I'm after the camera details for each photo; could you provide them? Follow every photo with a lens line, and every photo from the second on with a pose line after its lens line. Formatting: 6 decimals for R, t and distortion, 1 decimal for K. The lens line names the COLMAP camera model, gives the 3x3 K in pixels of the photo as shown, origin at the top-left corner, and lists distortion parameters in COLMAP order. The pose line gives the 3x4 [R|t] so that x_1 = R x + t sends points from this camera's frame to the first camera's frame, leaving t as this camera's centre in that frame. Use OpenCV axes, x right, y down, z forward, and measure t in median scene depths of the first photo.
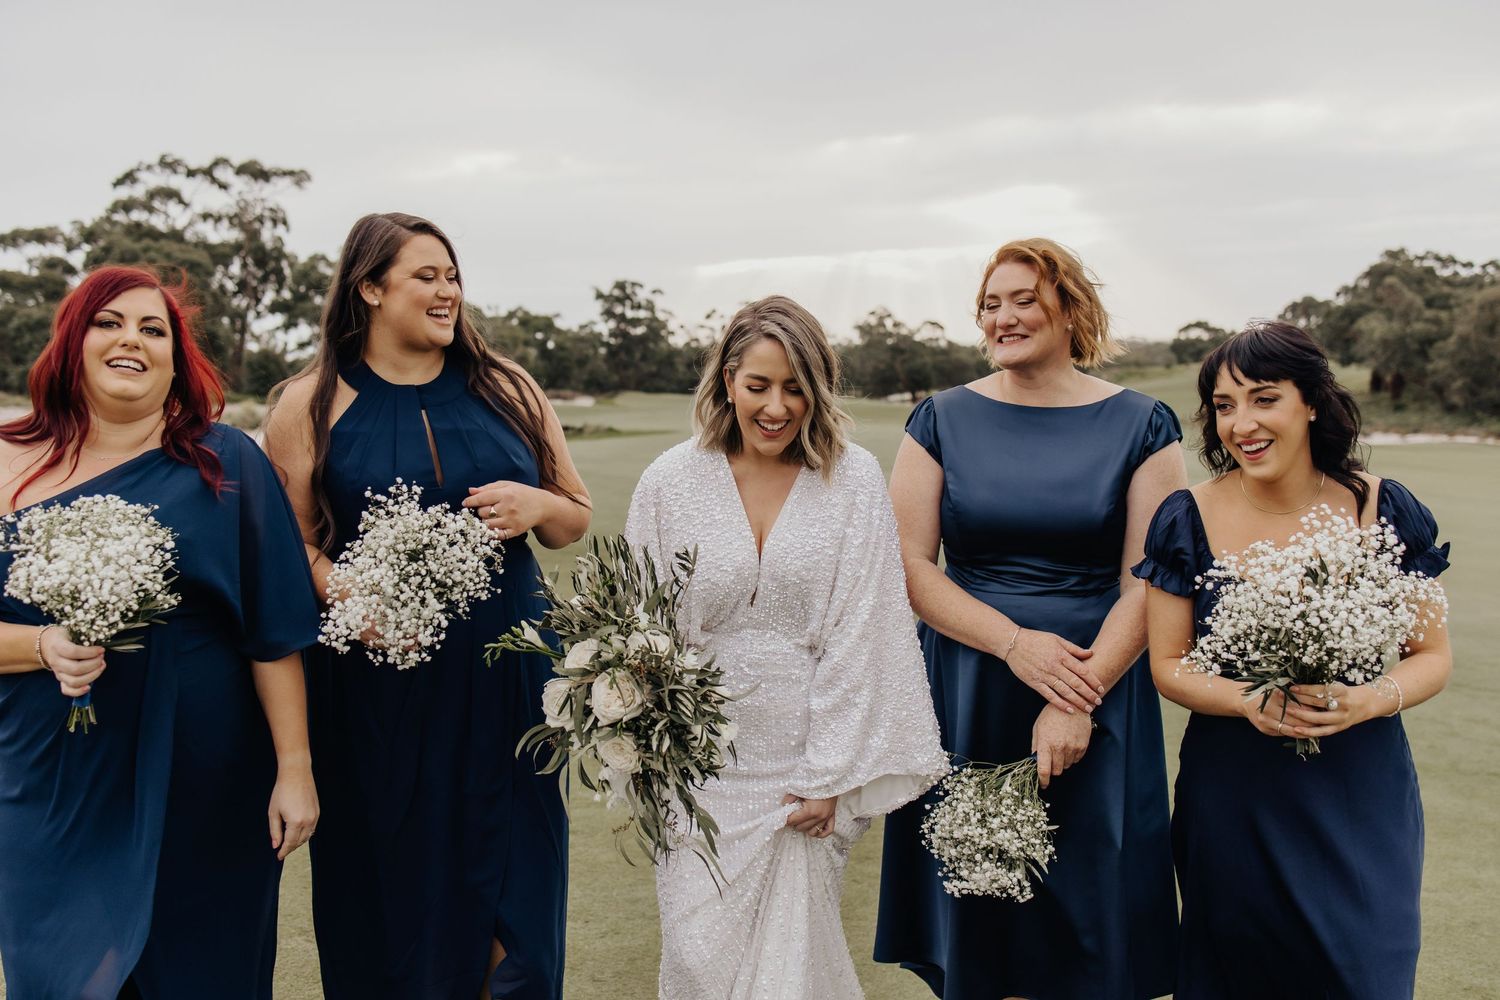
lens RADIAL K [[1533.6, 0, 750.0], [0, 1533.6, 500.0], [0, 0, 1]] dist [0.023377, 0.016286]
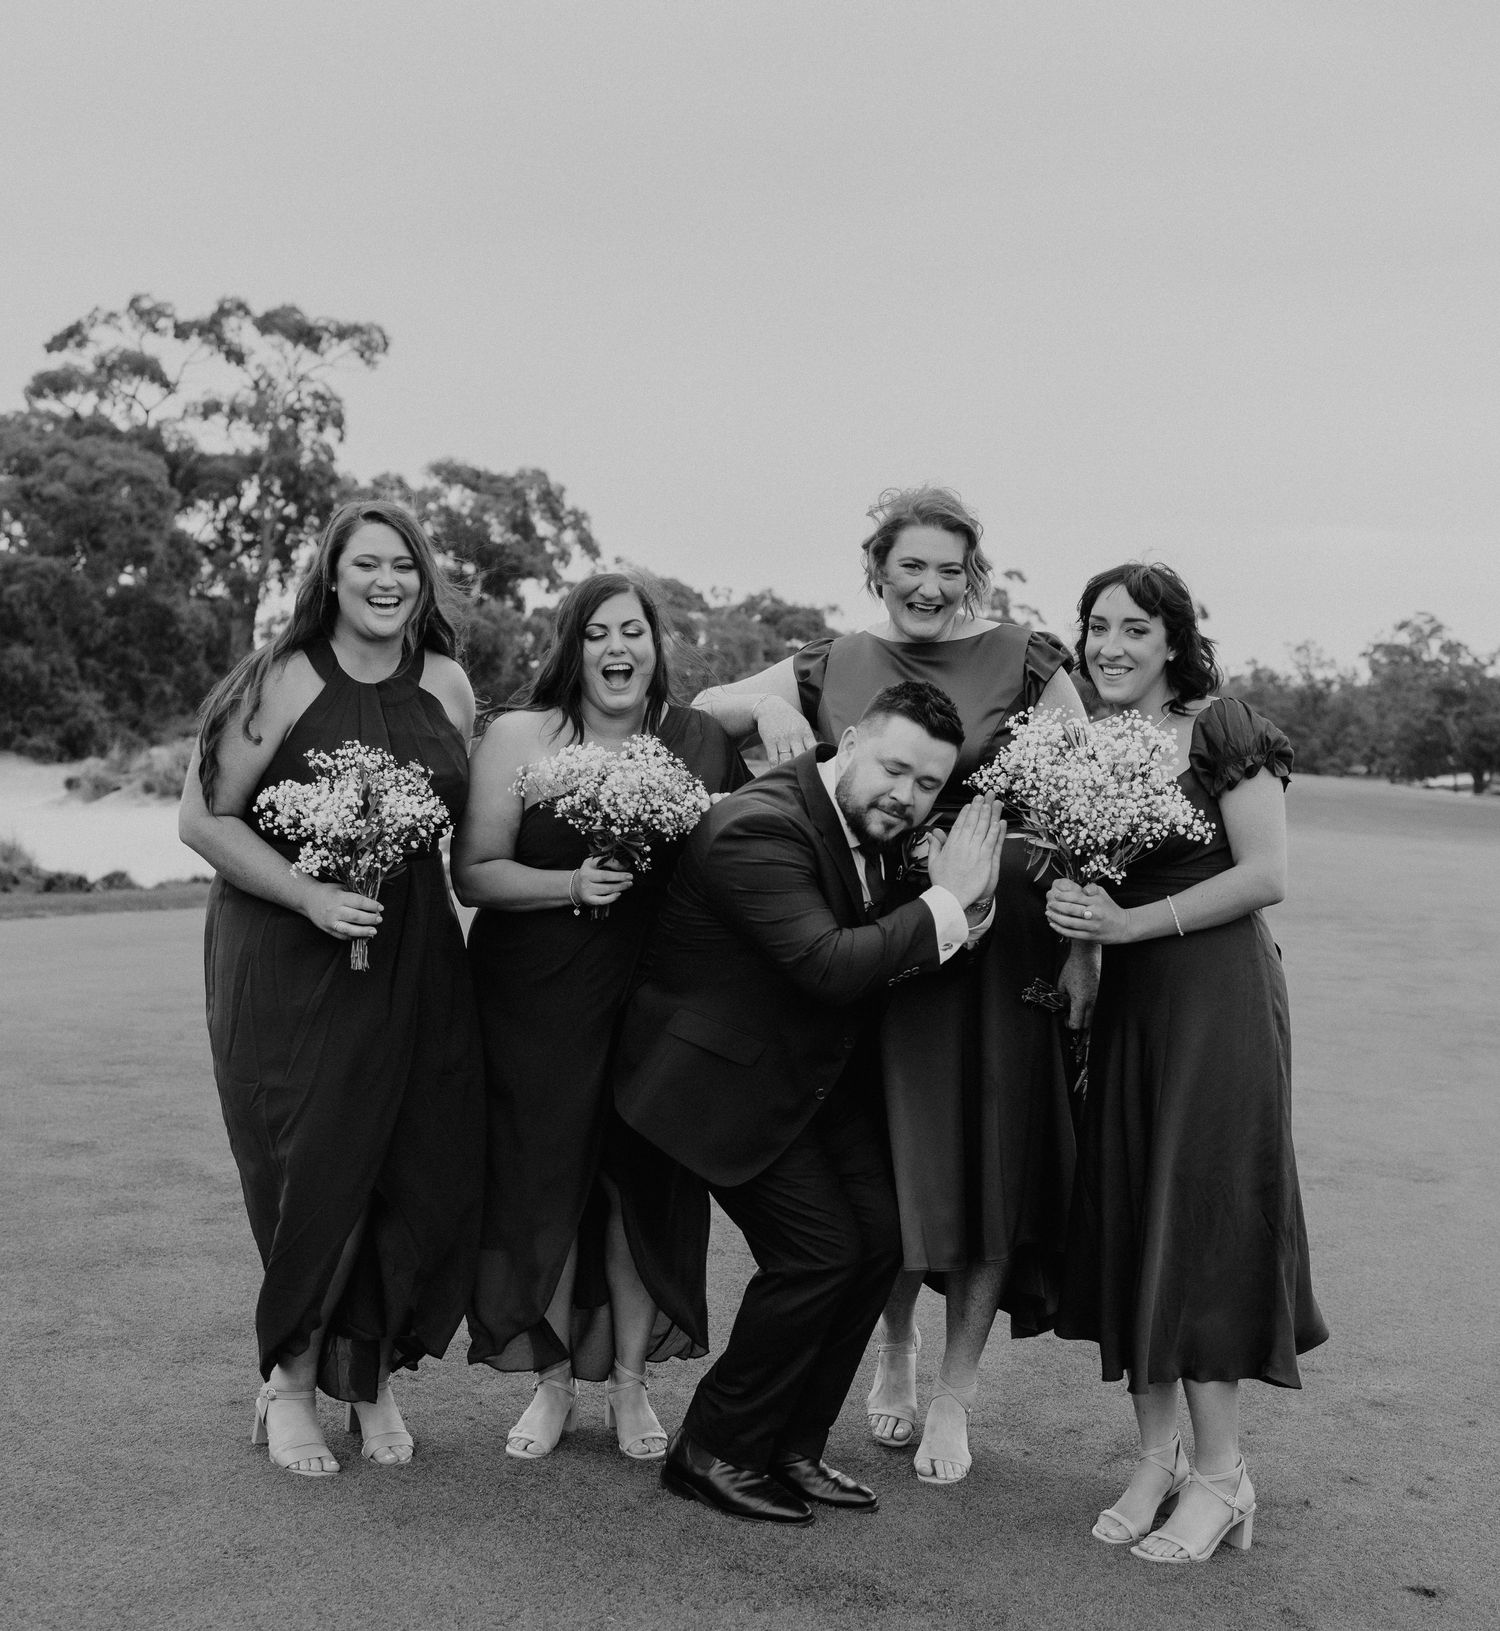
lens RADIAL K [[2034.0, 0, 750.0], [0, 2034.0, 815.5], [0, 0, 1]] dist [-0.030560, -0.042636]
pose [[0.980012, 0.050056, -0.192537, -0.009562], [-0.056549, 0.997997, -0.028371, -0.026160], [0.190731, 0.038691, 0.980880, 0.318764]]
